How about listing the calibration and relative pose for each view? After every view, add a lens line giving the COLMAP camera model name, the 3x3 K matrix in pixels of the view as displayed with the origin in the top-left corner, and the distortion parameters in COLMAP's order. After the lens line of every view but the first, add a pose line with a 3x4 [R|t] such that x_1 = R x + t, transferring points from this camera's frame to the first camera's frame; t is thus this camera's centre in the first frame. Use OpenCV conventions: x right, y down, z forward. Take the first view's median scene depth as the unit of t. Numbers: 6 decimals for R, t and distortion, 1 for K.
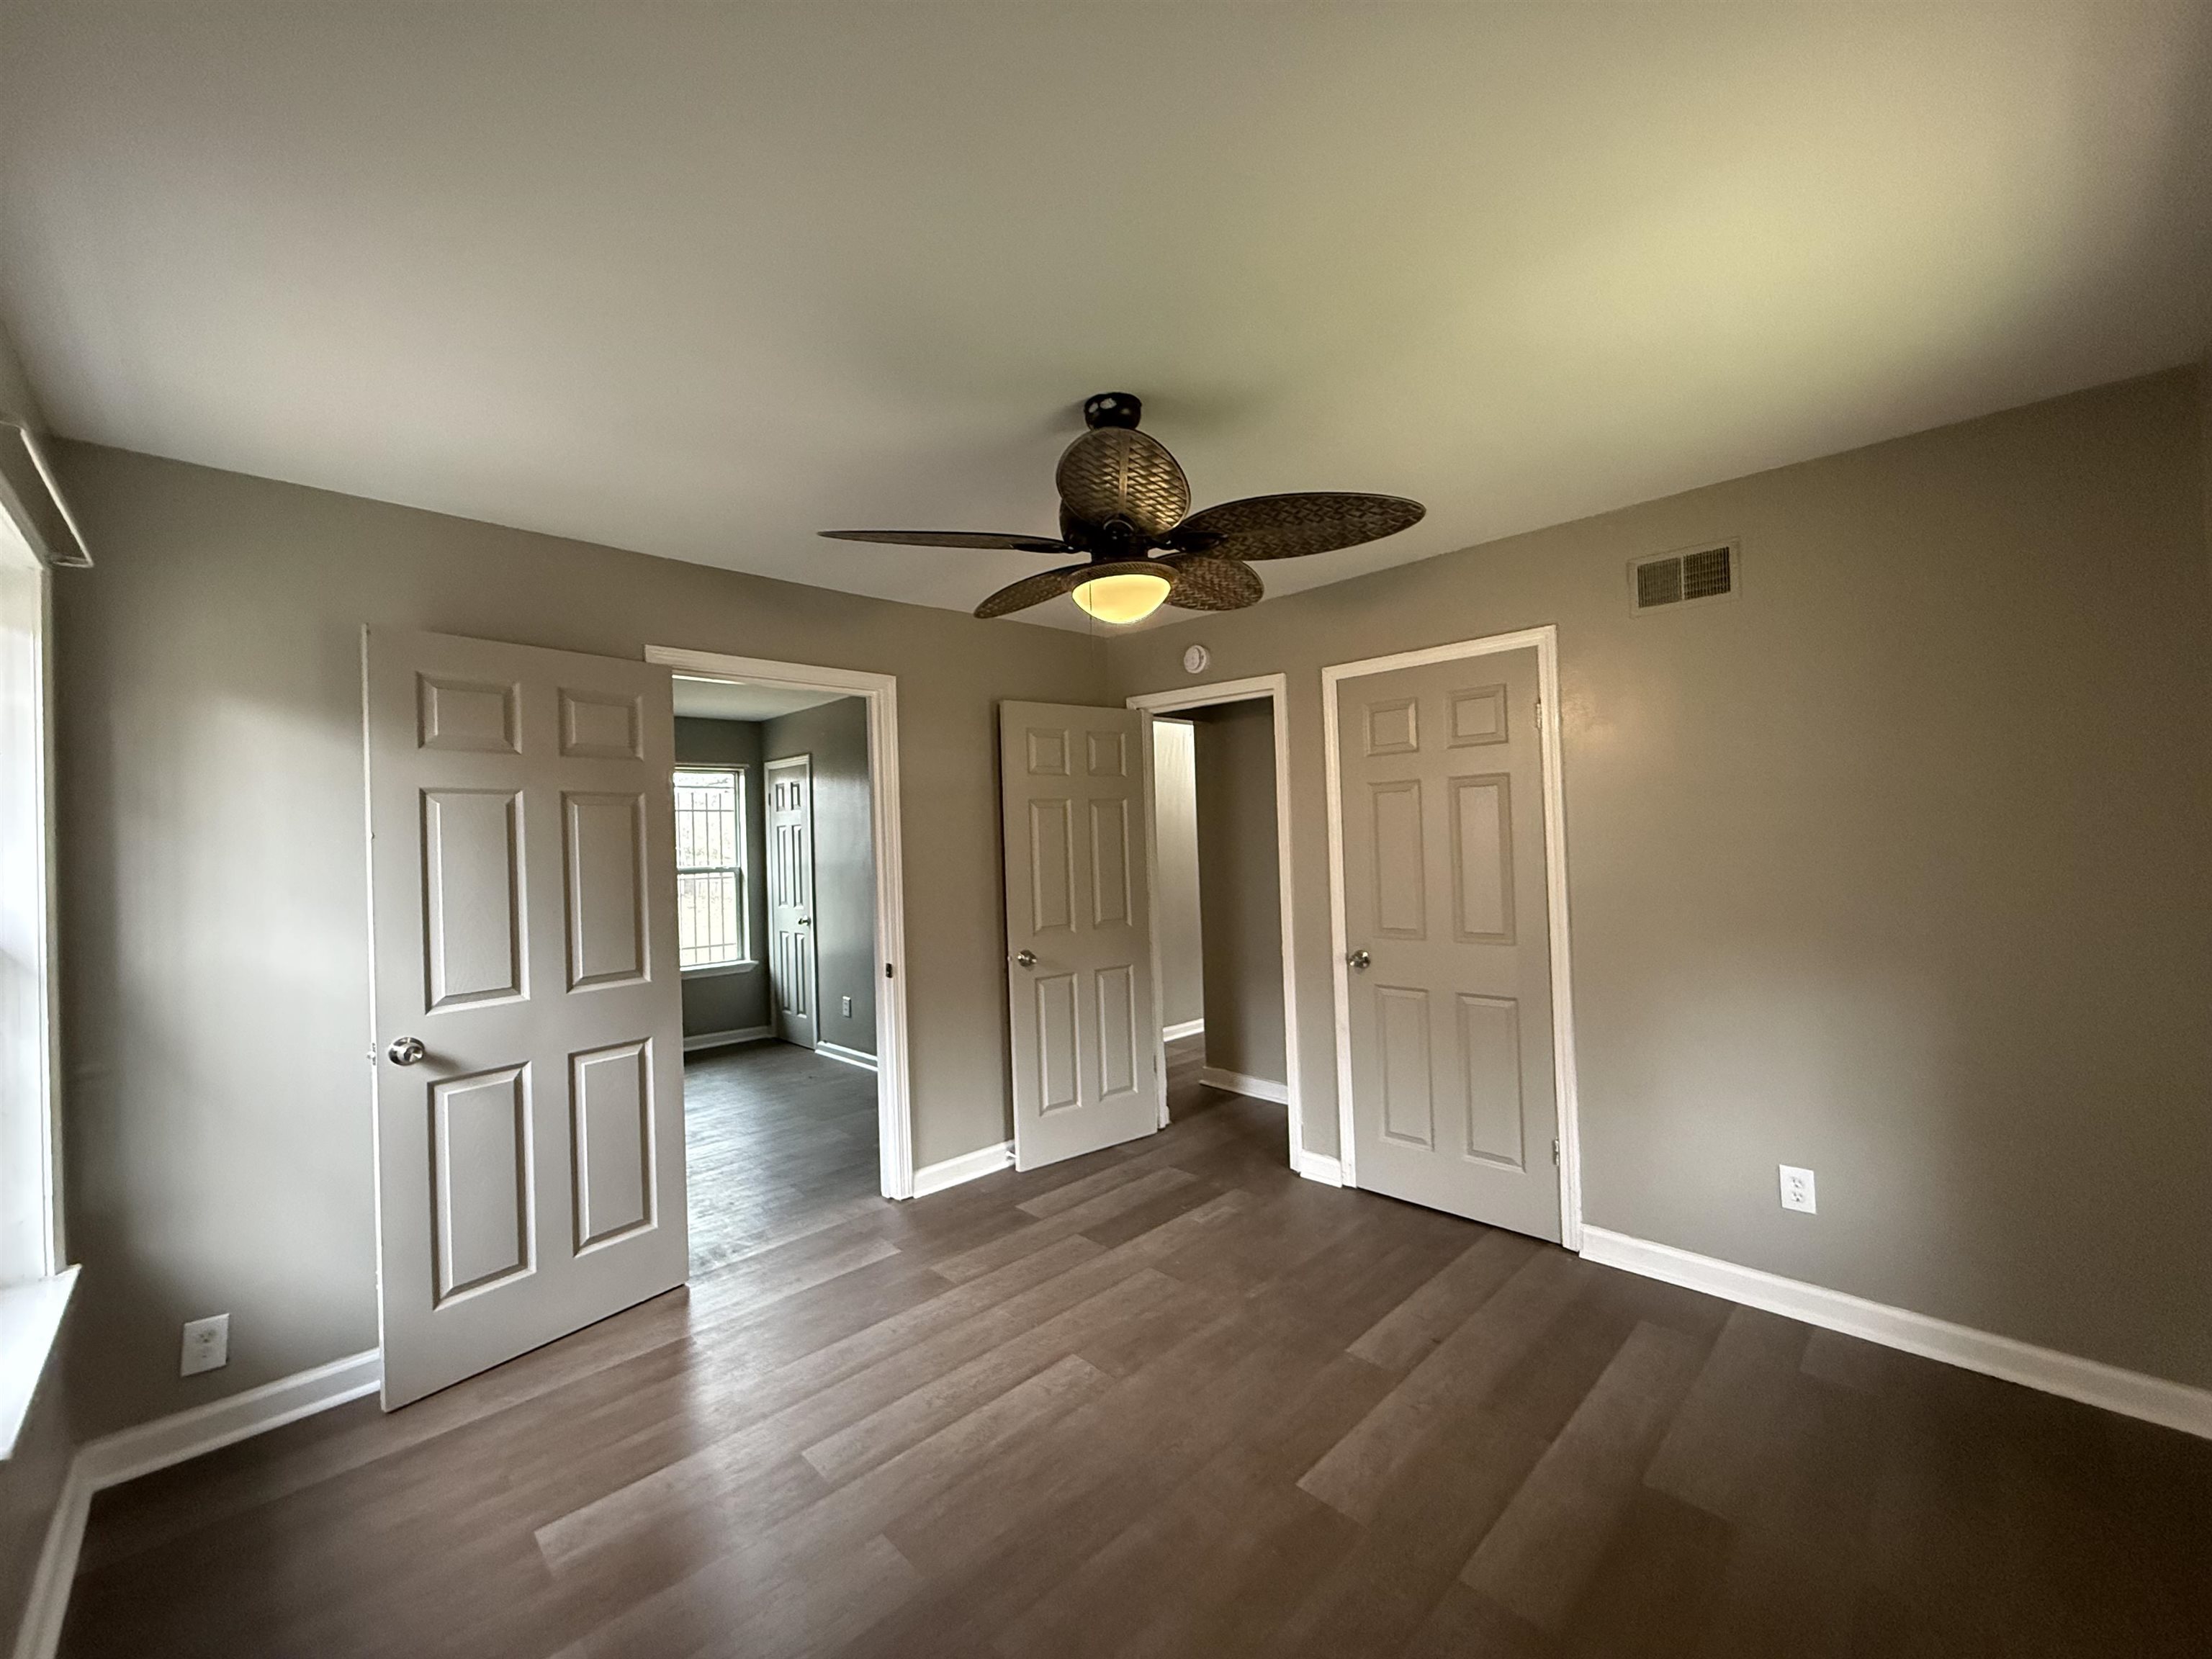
lens RADIAL K [[881.5, 0, 1103.1], [0, 881.5, 835.0], [0, 0, 1]] dist [-0.000197, 0.000249]
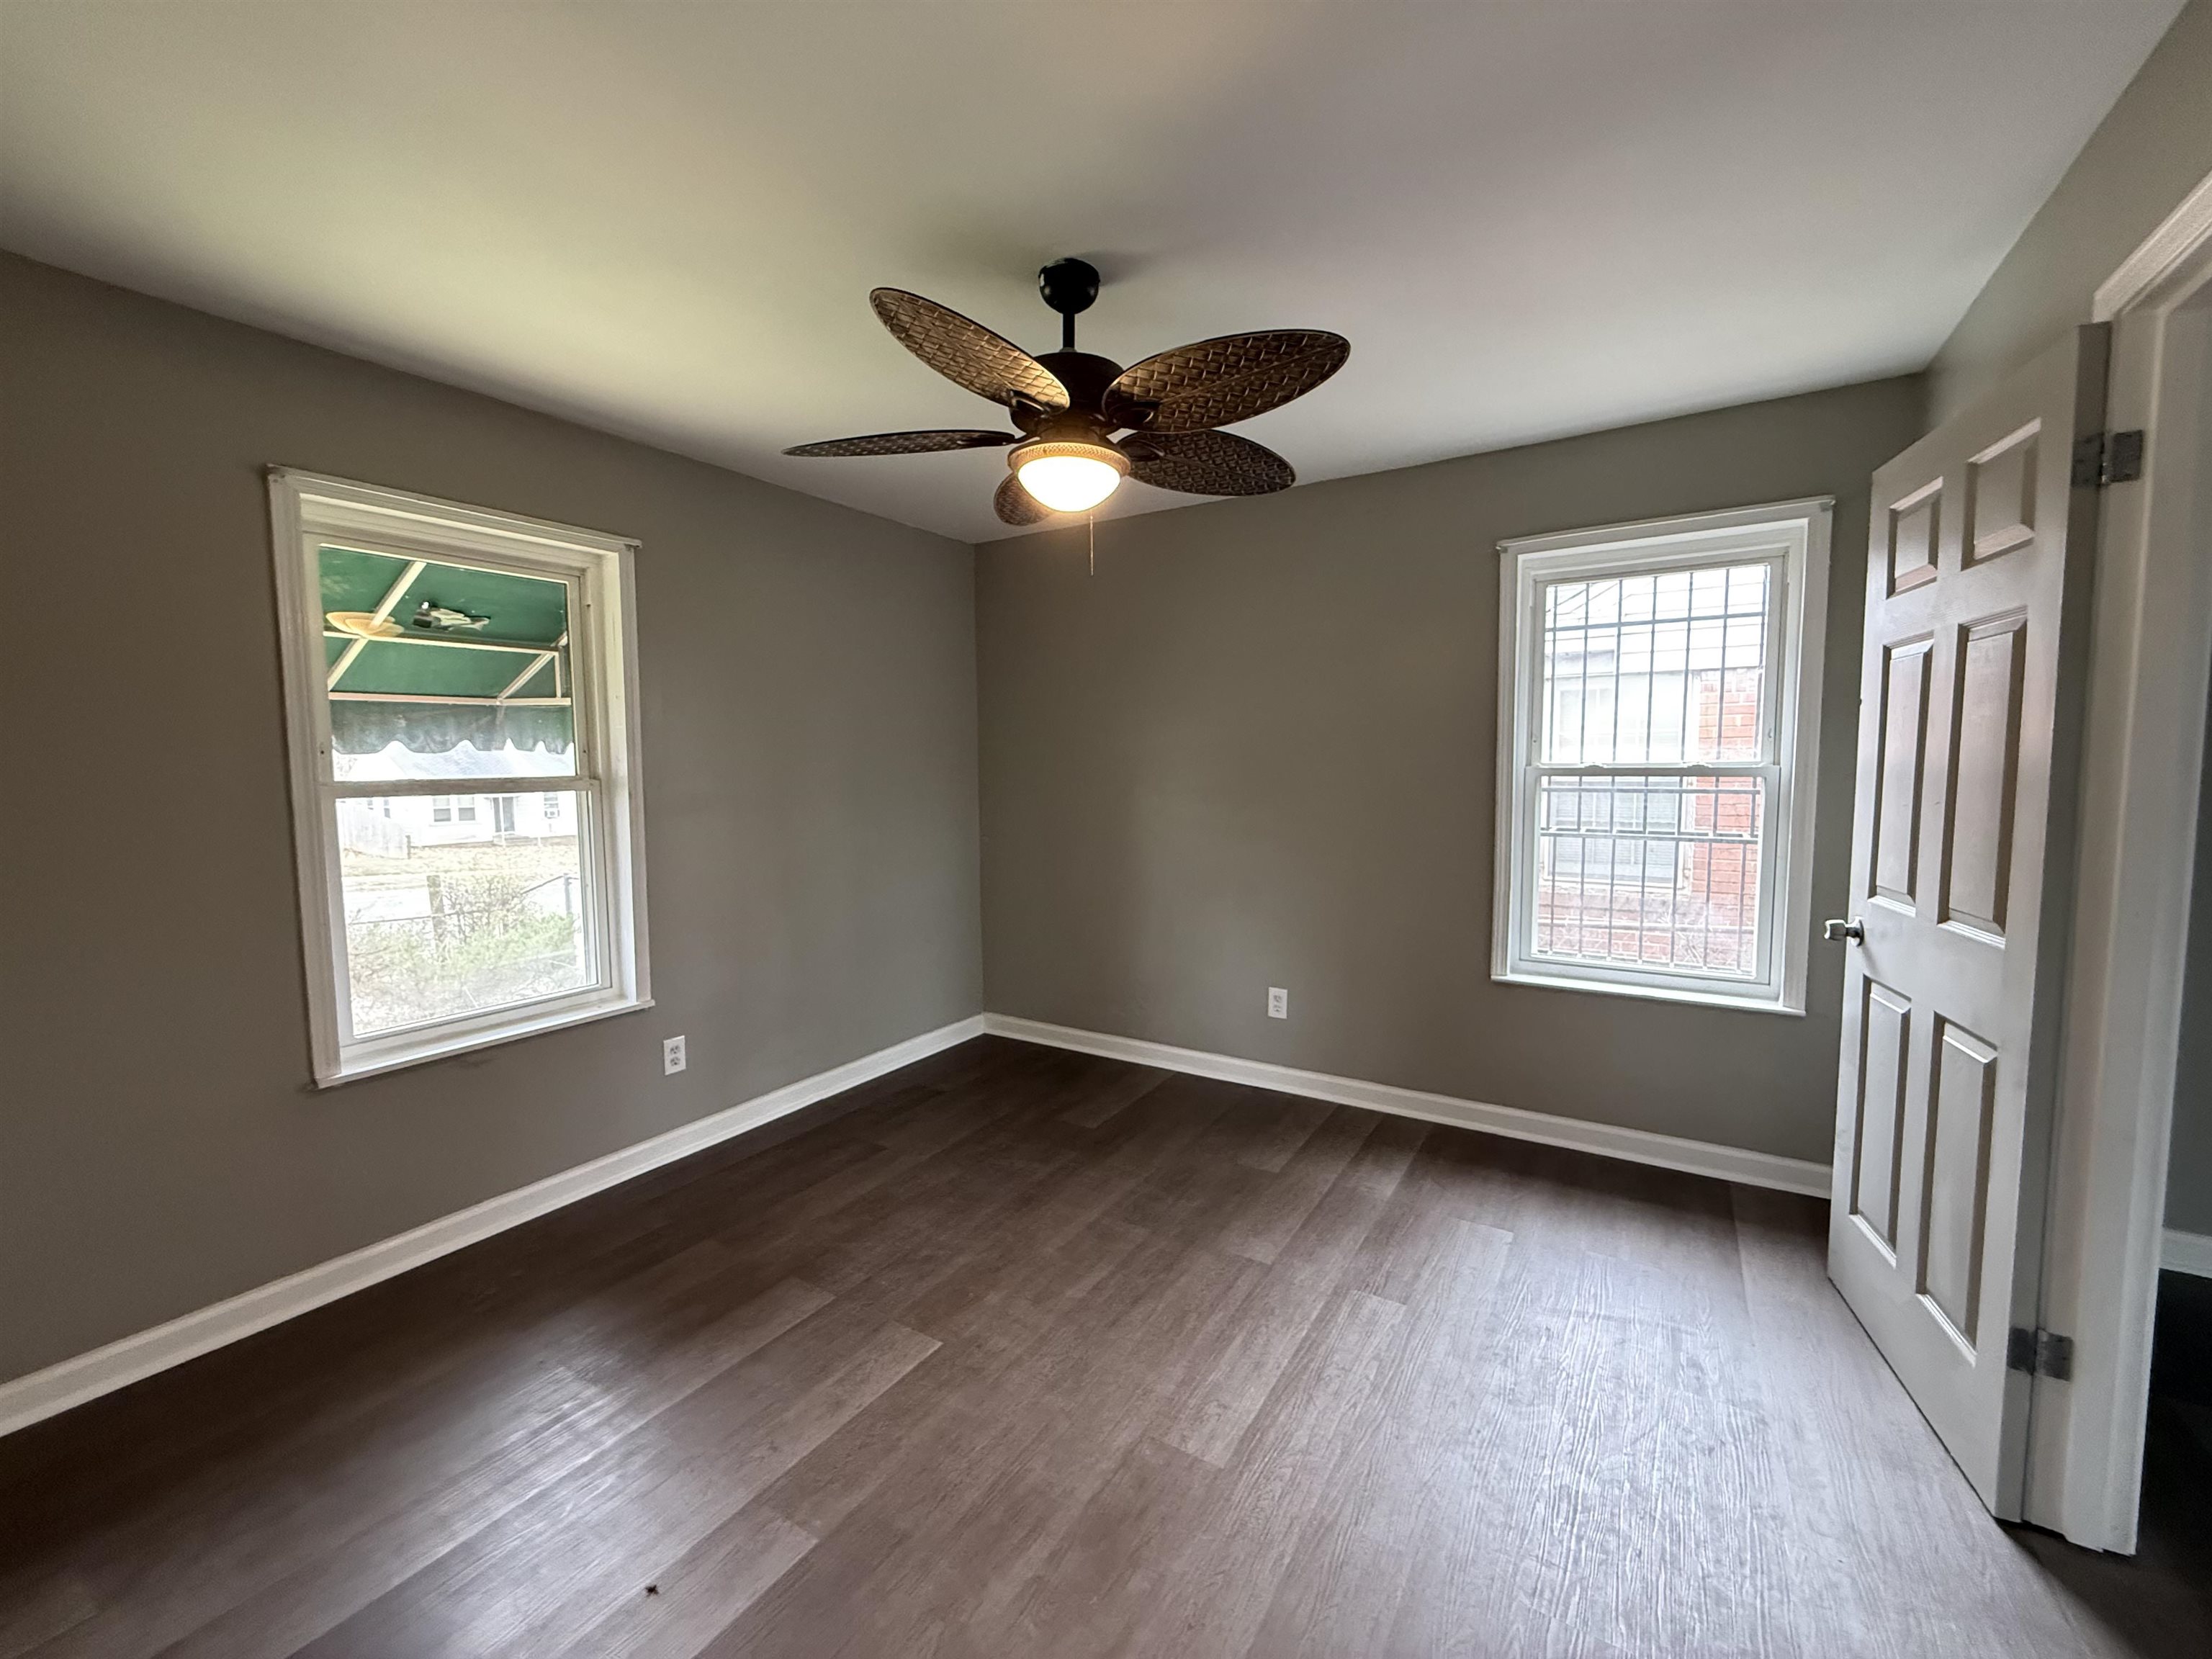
lens RADIAL K [[881.5, 0, 1105.6], [0, 881.5, 828.0], [0, 0, 1]] dist [-0.000197, 0.000249]
pose [[-0.970799, 0.058545, -0.232640, 0.221366], [0.040512, 0.995845, 0.081556, 0.027858], [0.236449, 0.069750, -0.969137, 1.897146]]
